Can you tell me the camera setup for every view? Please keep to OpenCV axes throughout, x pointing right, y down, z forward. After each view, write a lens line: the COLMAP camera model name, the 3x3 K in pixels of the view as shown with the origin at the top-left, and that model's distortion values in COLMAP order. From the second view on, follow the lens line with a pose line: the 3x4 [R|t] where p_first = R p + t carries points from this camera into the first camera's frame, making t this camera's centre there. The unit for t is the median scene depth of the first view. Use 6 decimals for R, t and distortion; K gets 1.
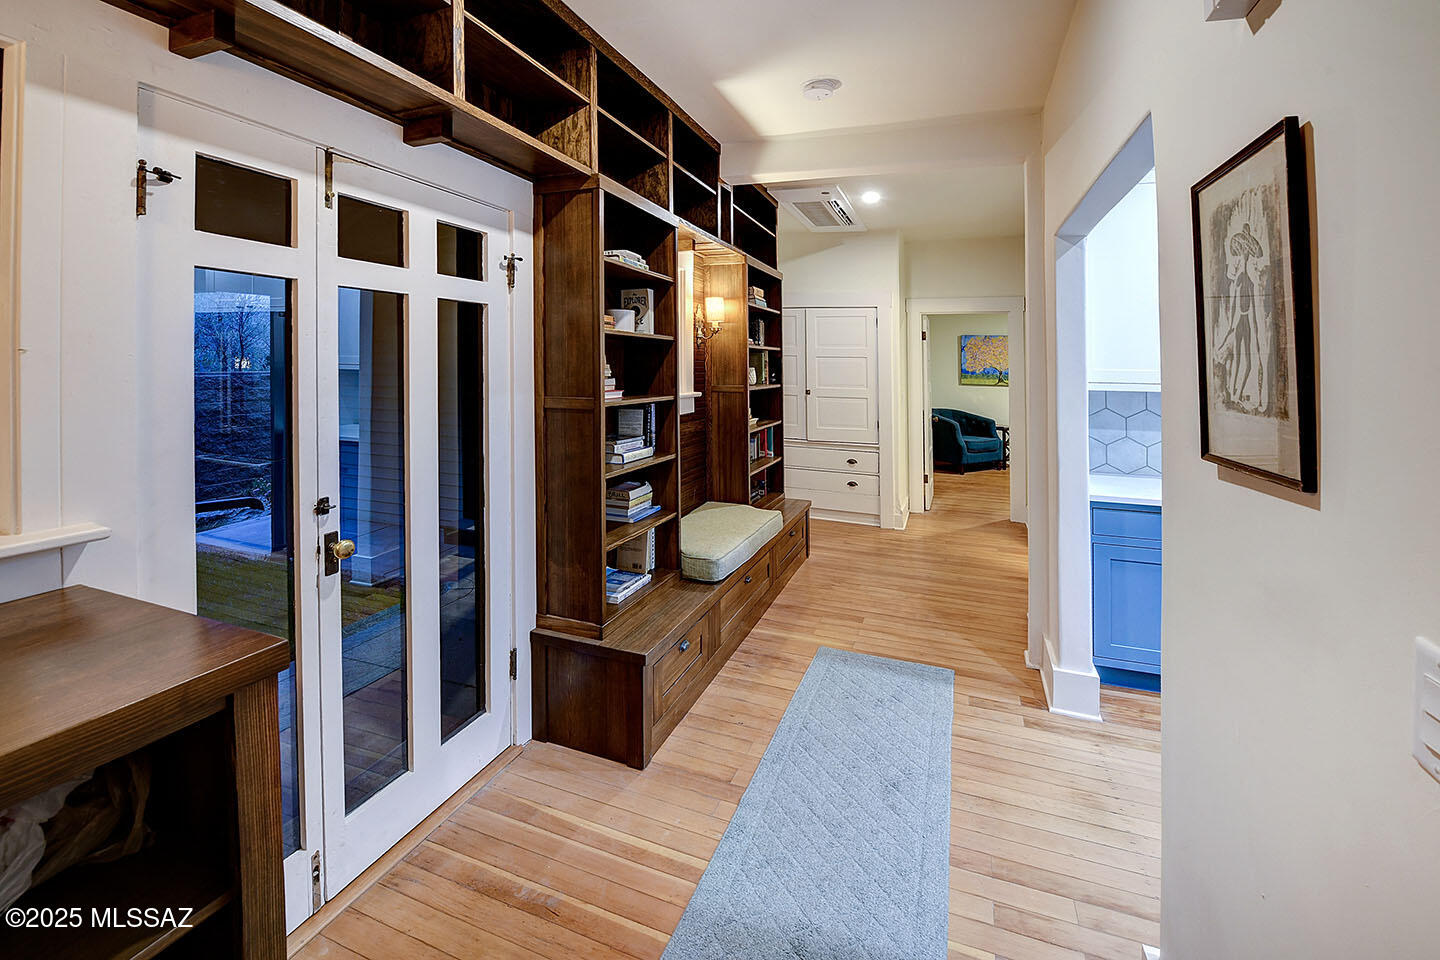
lens RADIAL K [[618.2, 0, 665.4], [0, 618.2, 455.2], [0, 0, 1]] dist [-0.013134, -0.001380]
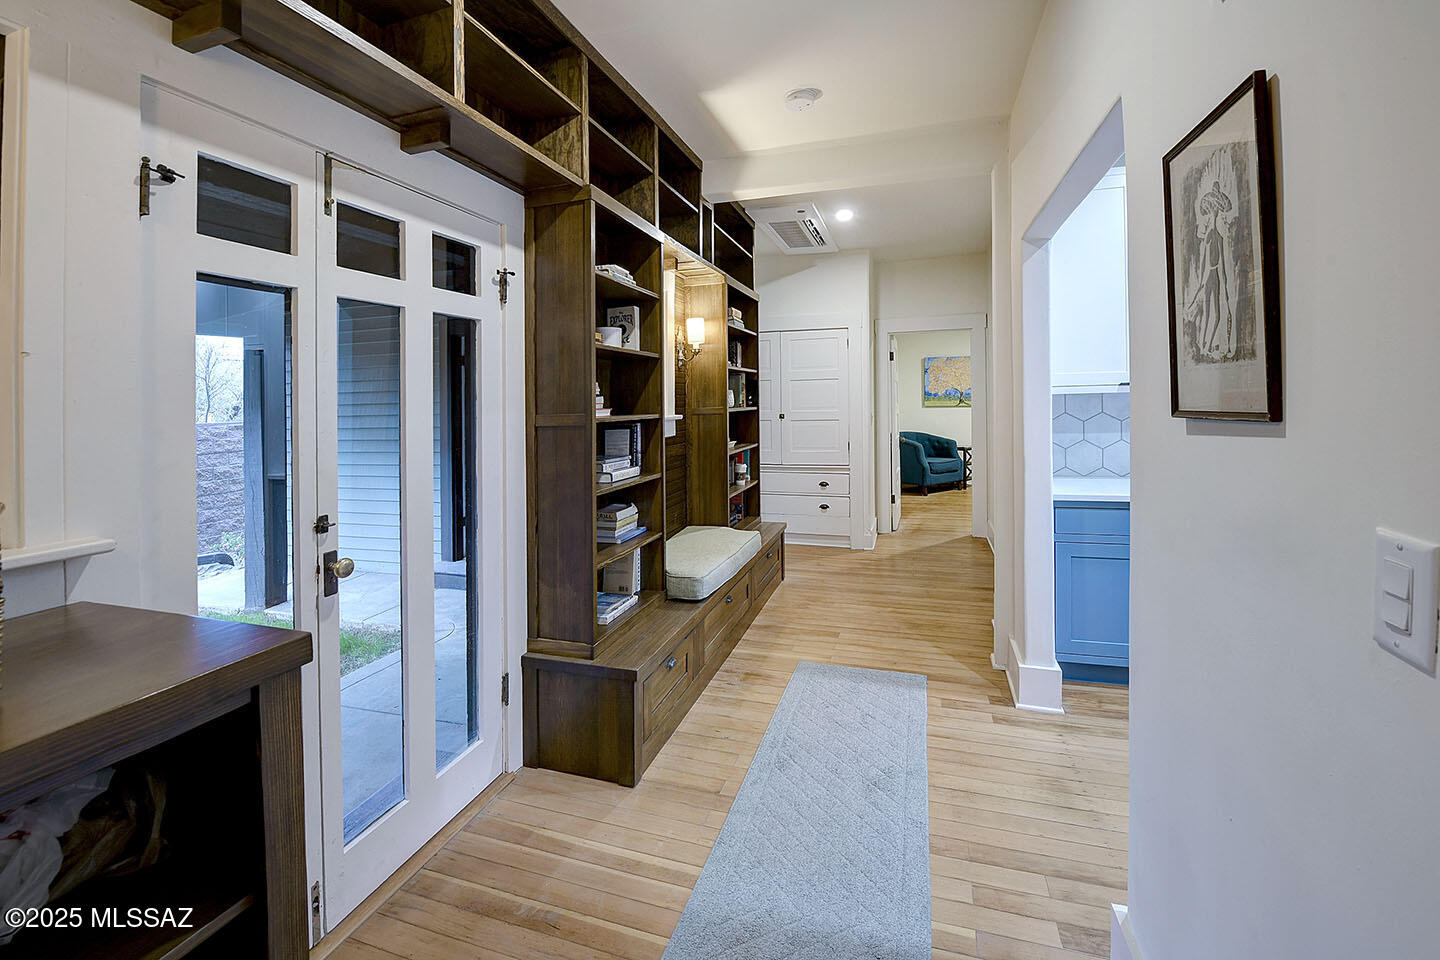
lens RADIAL K [[580.3, 0, 737.7], [0, 580.3, 397.6], [0, 0, 1]] dist [-0.016364, 0.000246]
pose [[0.998052, -0.032482, 0.053263, 0.086531], [0.032052, 0.999446, 0.008918, -0.118897], [-0.053524, -0.007194, 0.998541, 0.023509]]
